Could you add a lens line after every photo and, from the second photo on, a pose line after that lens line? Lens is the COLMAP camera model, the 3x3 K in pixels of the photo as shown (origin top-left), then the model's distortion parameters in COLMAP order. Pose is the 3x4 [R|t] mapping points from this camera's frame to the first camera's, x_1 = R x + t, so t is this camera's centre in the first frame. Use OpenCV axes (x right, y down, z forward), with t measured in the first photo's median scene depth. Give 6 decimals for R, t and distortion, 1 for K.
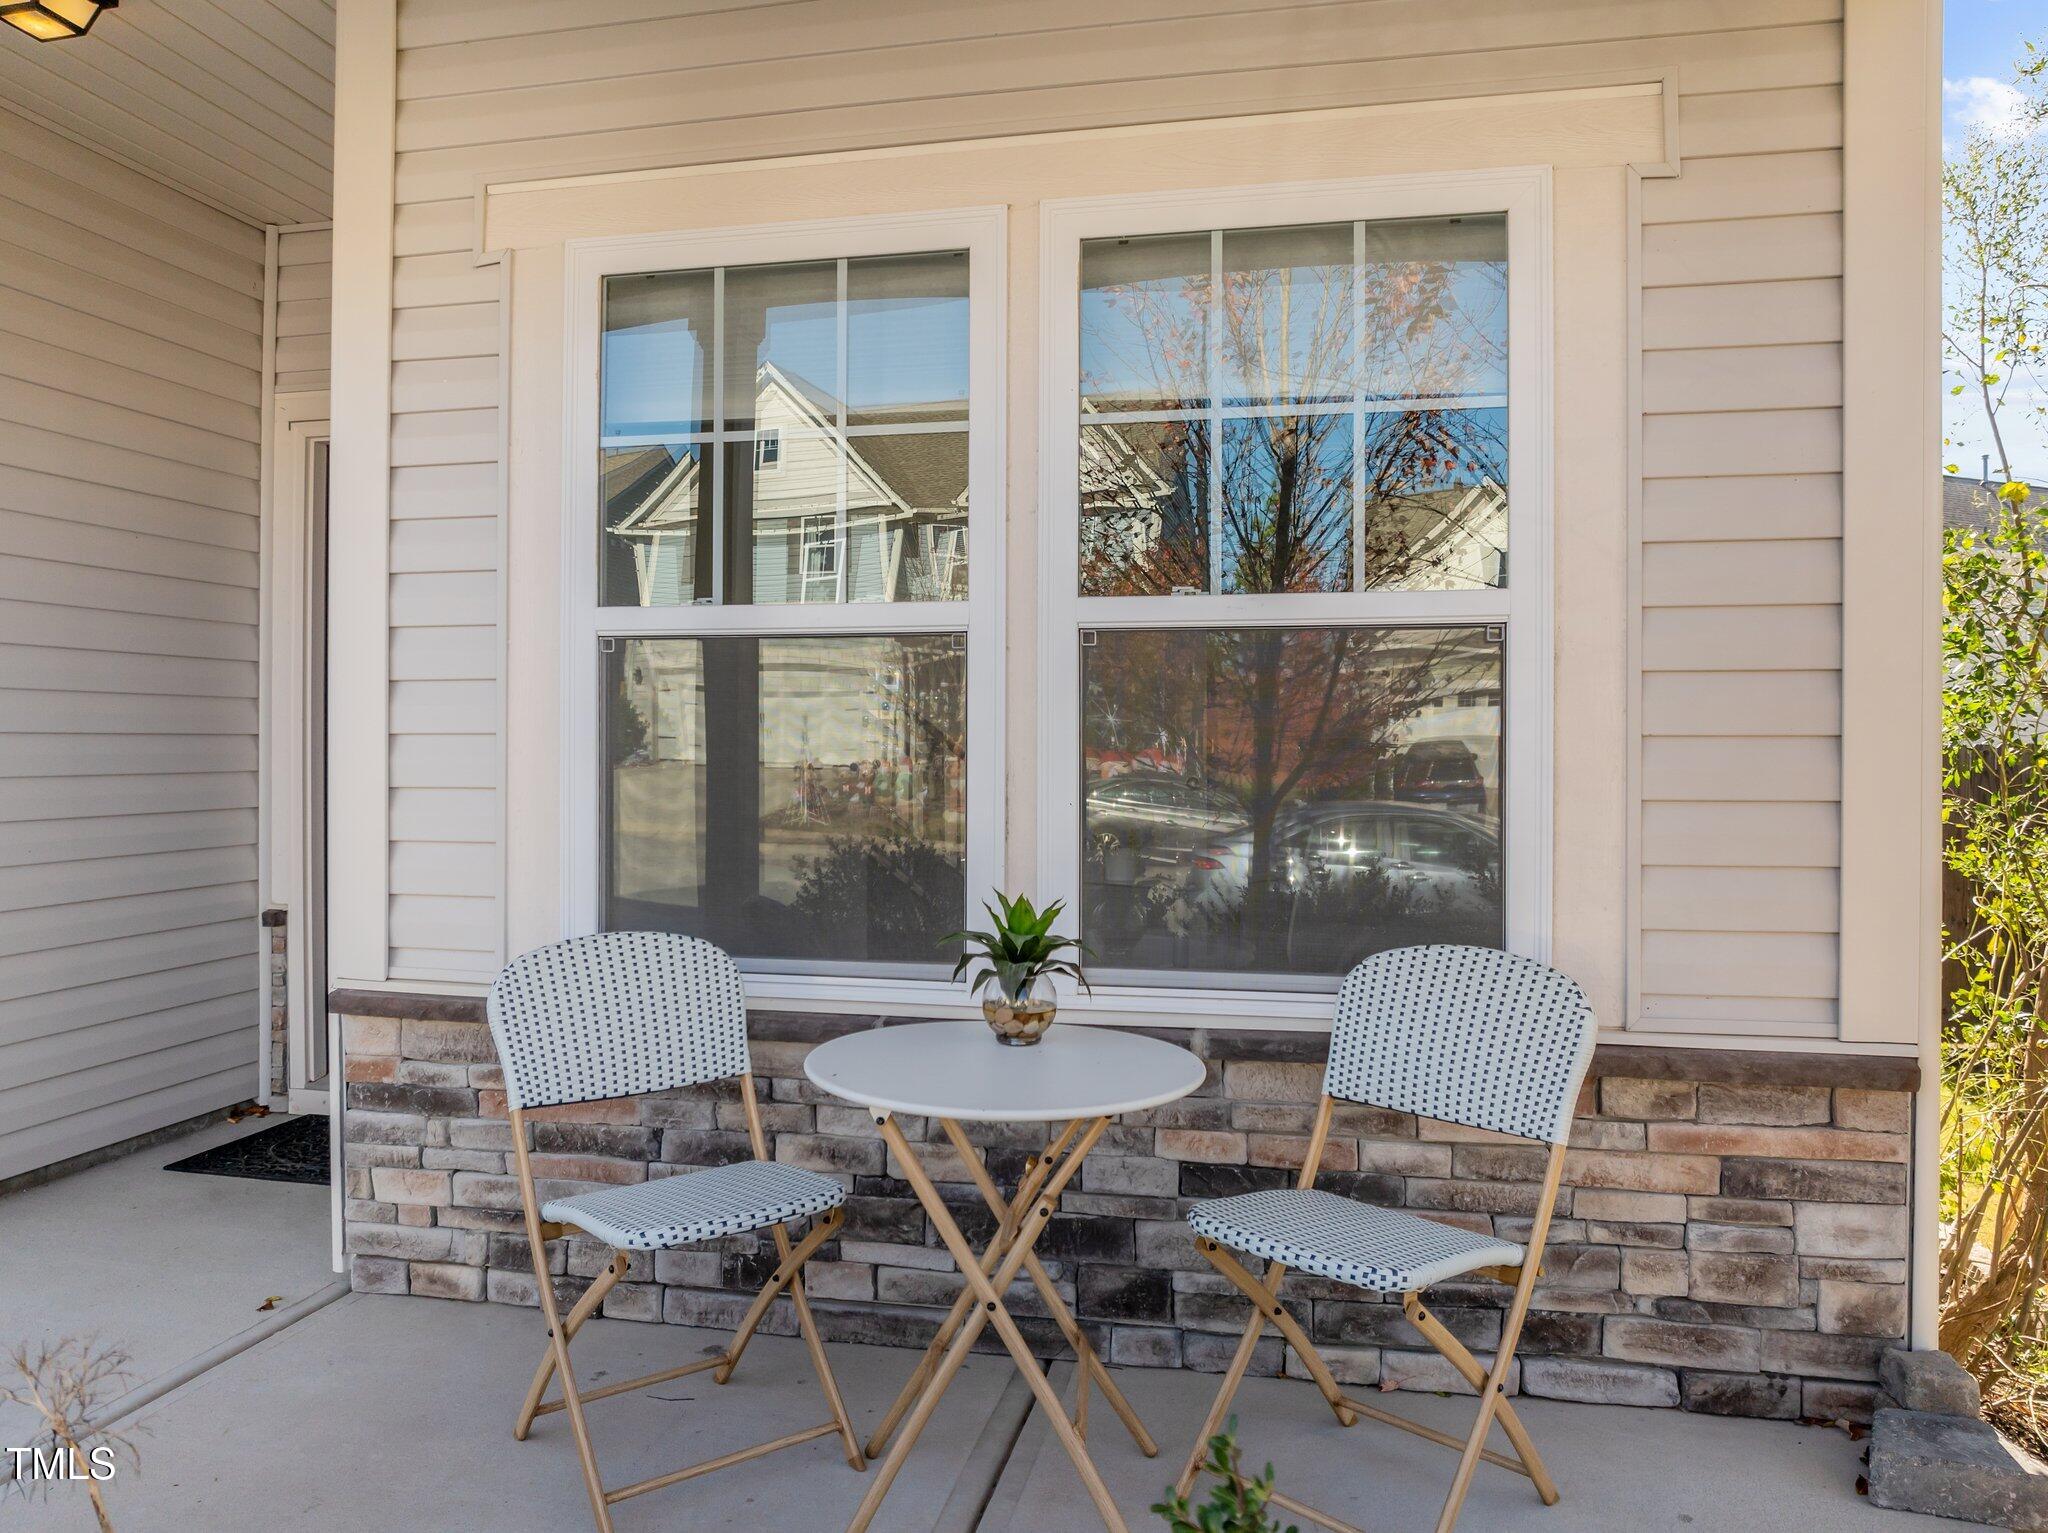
lens RADIAL K [[1440.1, 0, 1027.5], [0, 1440.1, 752.9], [0, 0, 1]] dist [-0.043845, 0.000462]
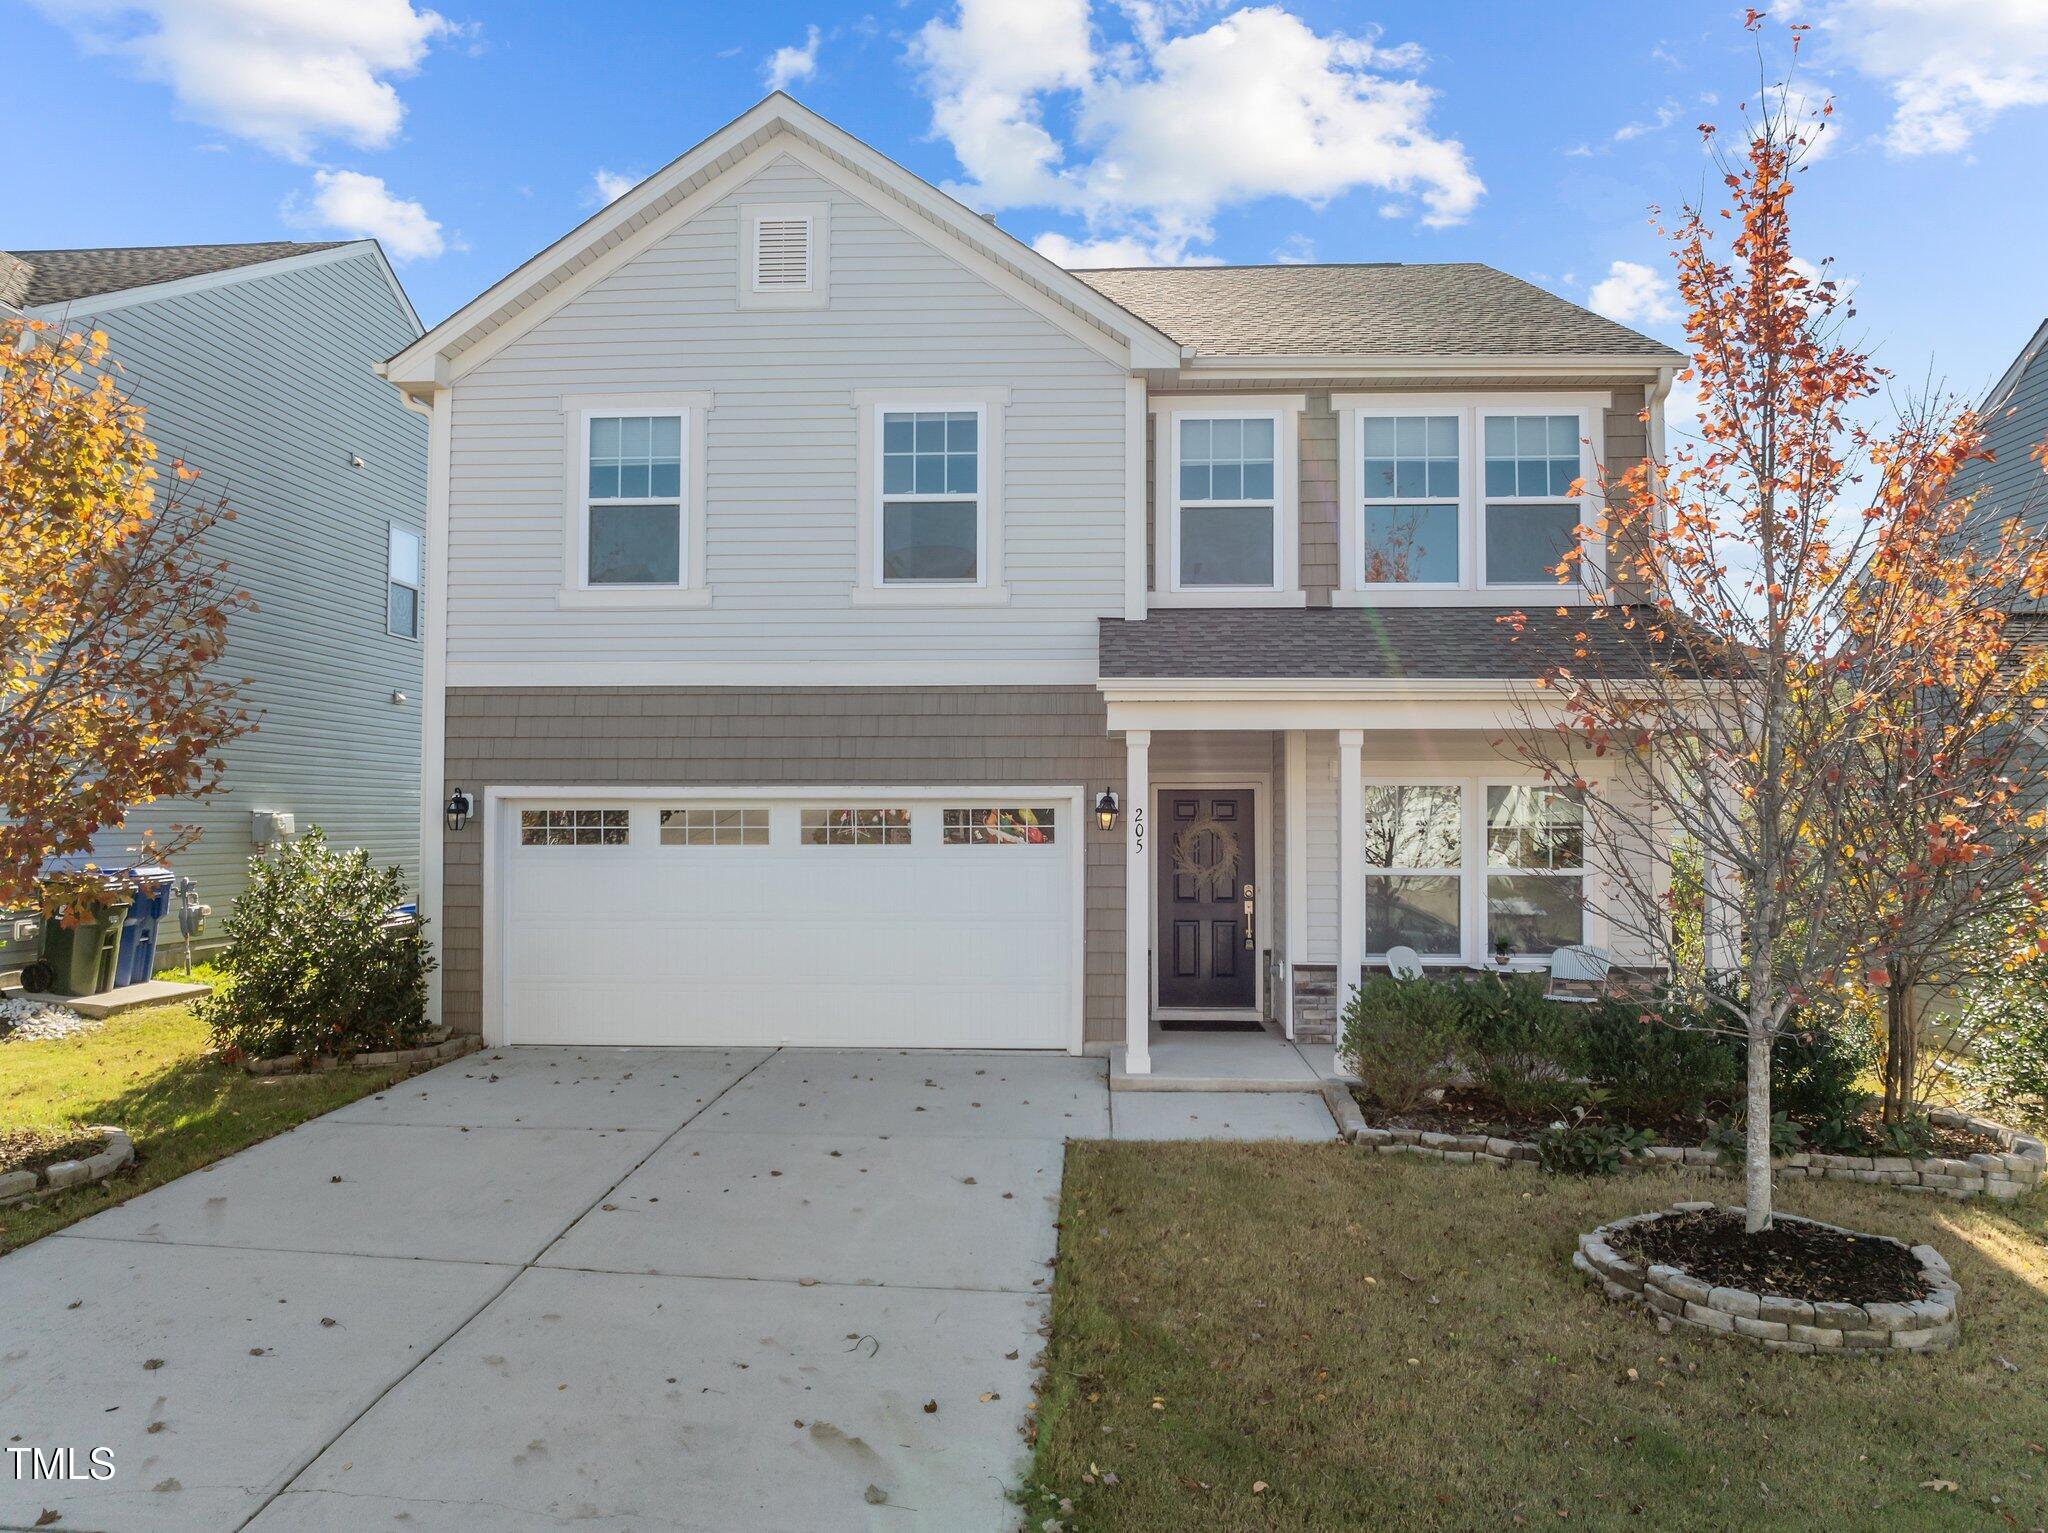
lens RADIAL K [[1413.9, 0, 1029.7], [0, 1413.9, 785.0], [0, 0, 1]] dist [-0.040815, 0.000153]
pose [[0.989552, 0.004248, 0.144113, -1.787898], [0.000226, 0.999519, -0.031014, -0.208757], [-0.144176, 0.030723, 0.989075, -2.771692]]
